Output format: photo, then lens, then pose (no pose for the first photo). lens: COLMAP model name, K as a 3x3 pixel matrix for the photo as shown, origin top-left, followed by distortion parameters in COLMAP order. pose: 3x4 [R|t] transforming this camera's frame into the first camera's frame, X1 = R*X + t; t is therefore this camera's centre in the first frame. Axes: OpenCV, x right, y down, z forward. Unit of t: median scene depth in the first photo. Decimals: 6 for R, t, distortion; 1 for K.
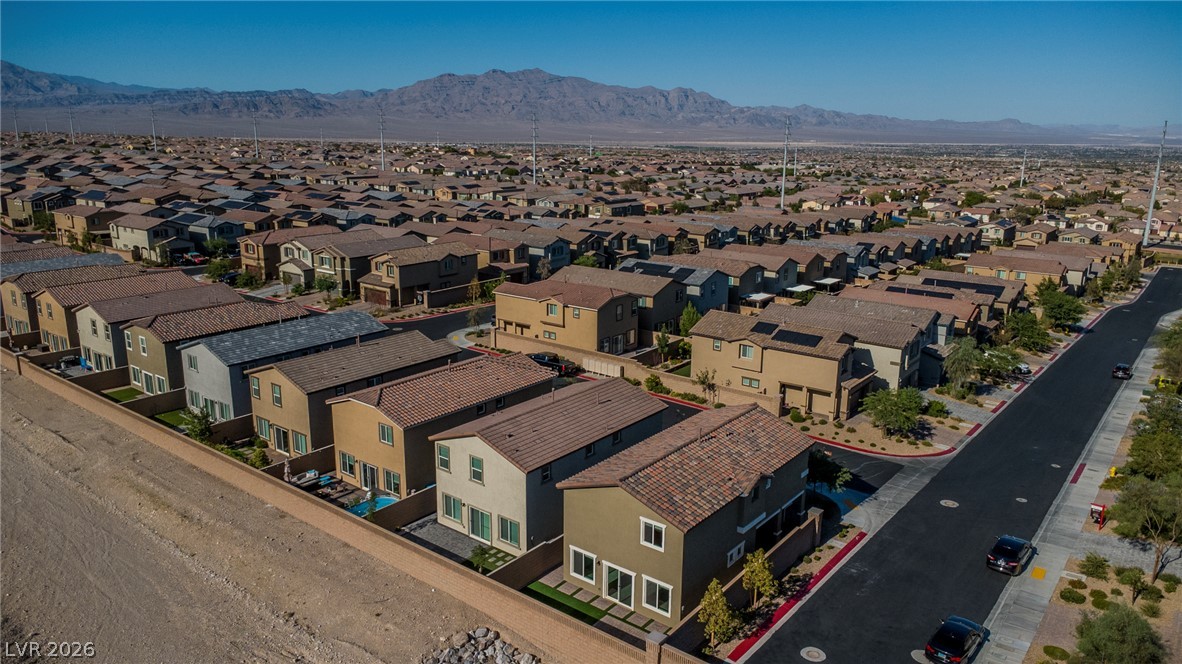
lens RADIAL K [[835.0, 0, 591.0], [0, 835.0, 332.0], [0, 0, 1]] dist [0.016295, -0.010128]
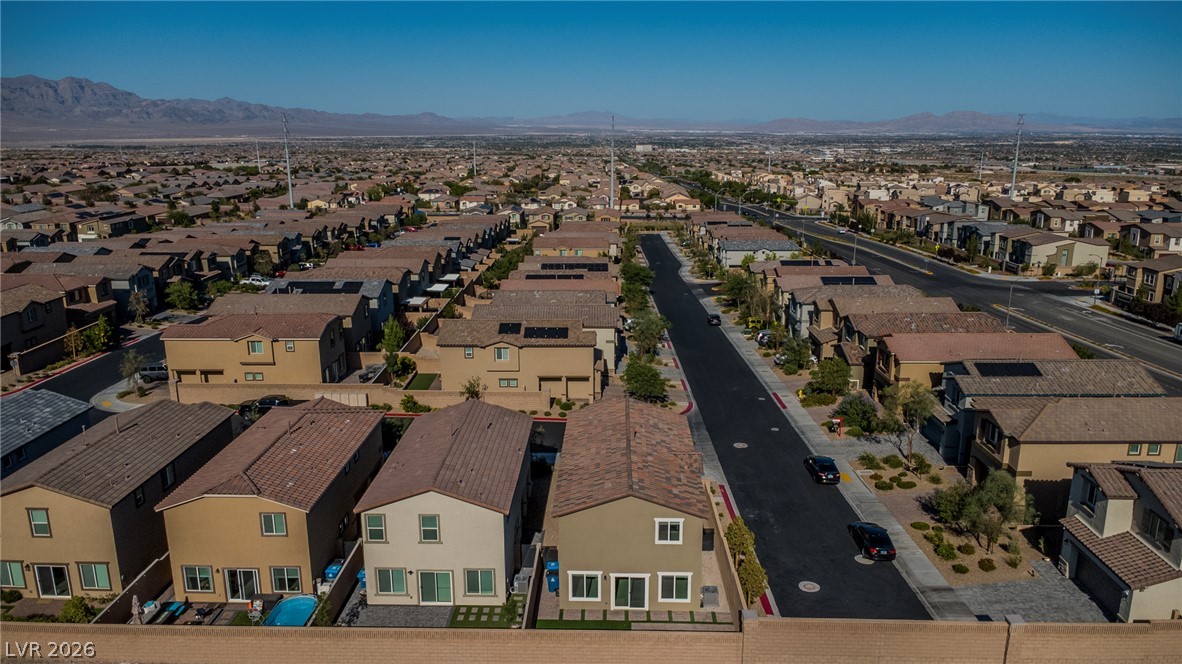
lens RADIAL K [[835.0, 0, 591.0], [0, 835.0, 332.0], [0, 0, 1]] dist [0.016295, -0.010128]
pose [[0.801751, -0.159017, 0.576115, -0.303969], [0.154953, 0.986299, 0.056593, -0.042822], [-0.577221, 0.043898, 0.815407, 0.098393]]
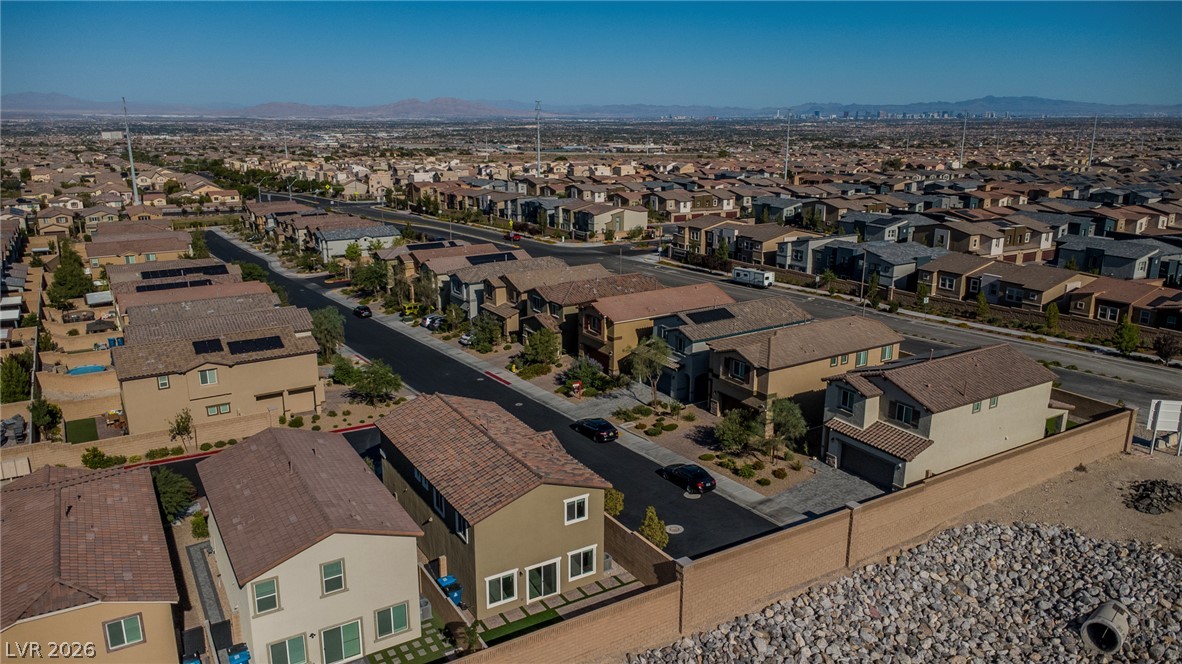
lens RADIAL K [[835.0, 0, 591.0], [0, 835.0, 332.0], [0, 0, 1]] dist [0.016295, -0.010128]
pose [[0.348450, -0.254821, 0.902025, -0.436191], [0.227466, 0.956559, 0.182357, -0.087028], [-0.909308, 0.141638, 0.391277, 0.283541]]
